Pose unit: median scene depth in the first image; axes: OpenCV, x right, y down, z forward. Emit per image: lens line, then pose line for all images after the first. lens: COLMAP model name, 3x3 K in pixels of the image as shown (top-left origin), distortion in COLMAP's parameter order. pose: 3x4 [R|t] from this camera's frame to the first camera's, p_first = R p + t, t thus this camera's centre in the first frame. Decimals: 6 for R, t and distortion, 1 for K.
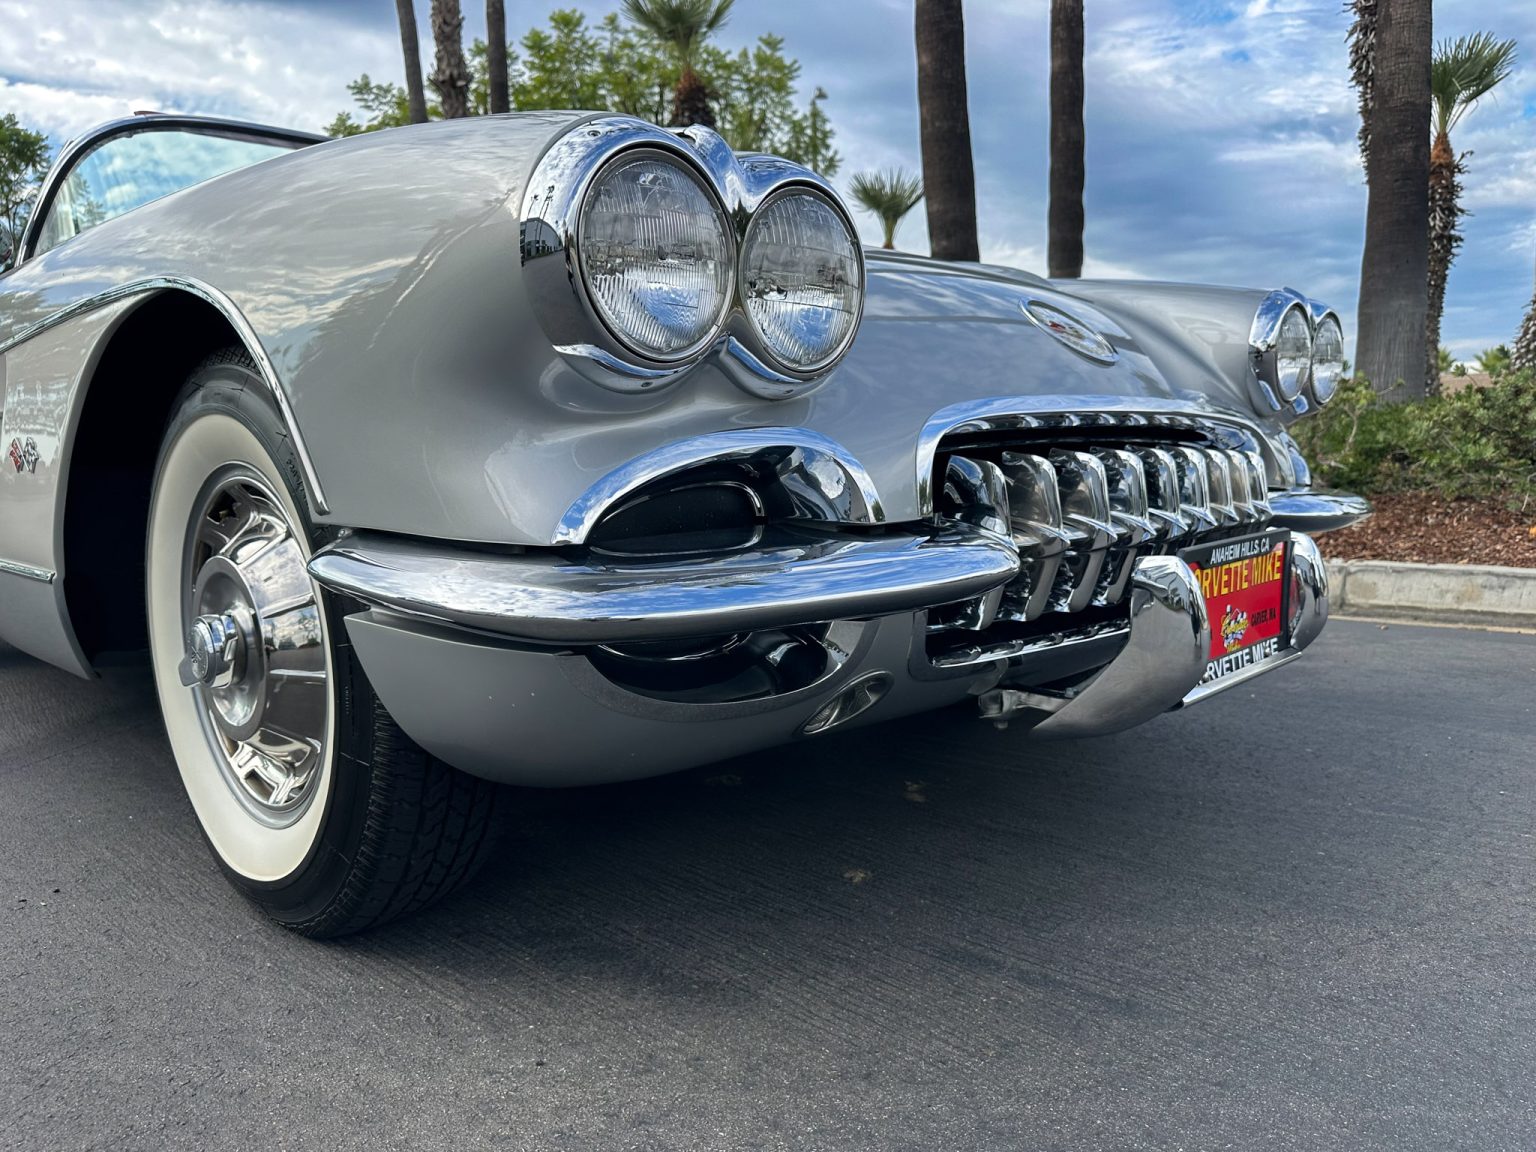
lens RADIAL K [[1129.6, 0, 771.0], [0, 1129.6, 595.9], [0, 0, 1]] dist [0.004929, -0.026776]
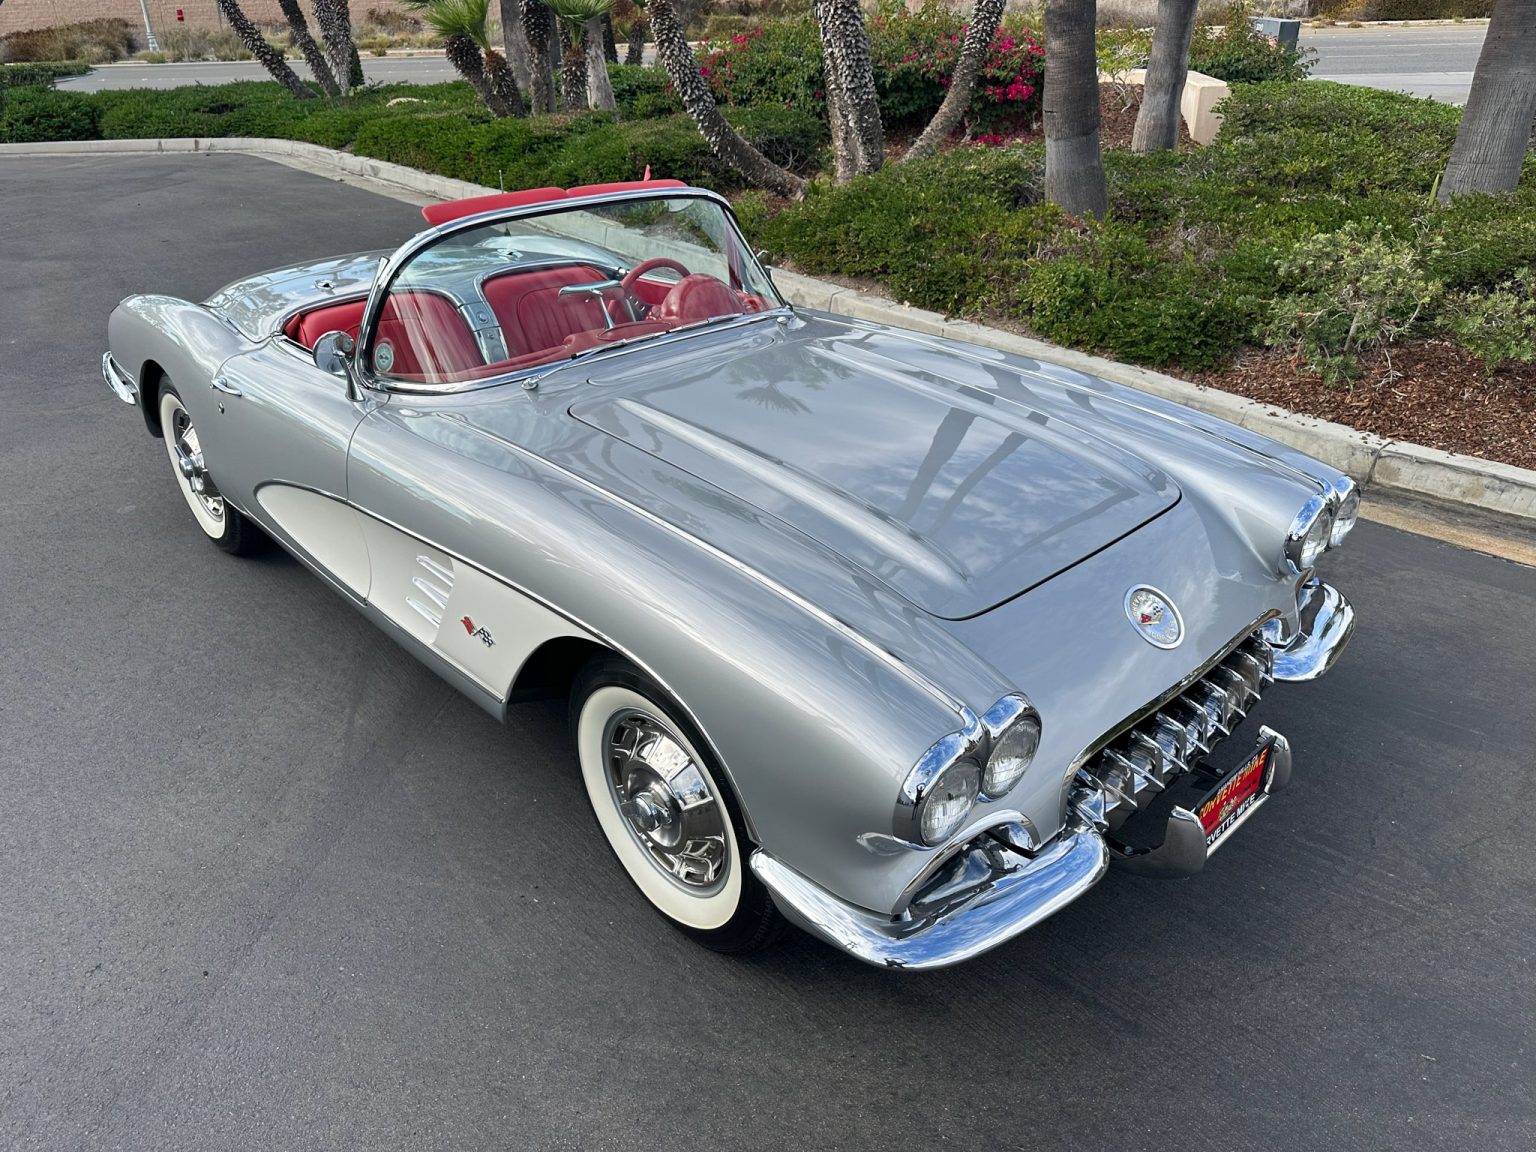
lens RADIAL K [[1129.6, 0, 771.0], [0, 1129.6, 595.9], [0, 0, 1]] dist [0.004929, -0.026776]
pose [[0.999114, 0.030312, -0.029205, -0.230557], [-0.016939, 0.924721, 0.380269, -0.853982], [0.038533, -0.379437, 0.924415, -0.460561]]
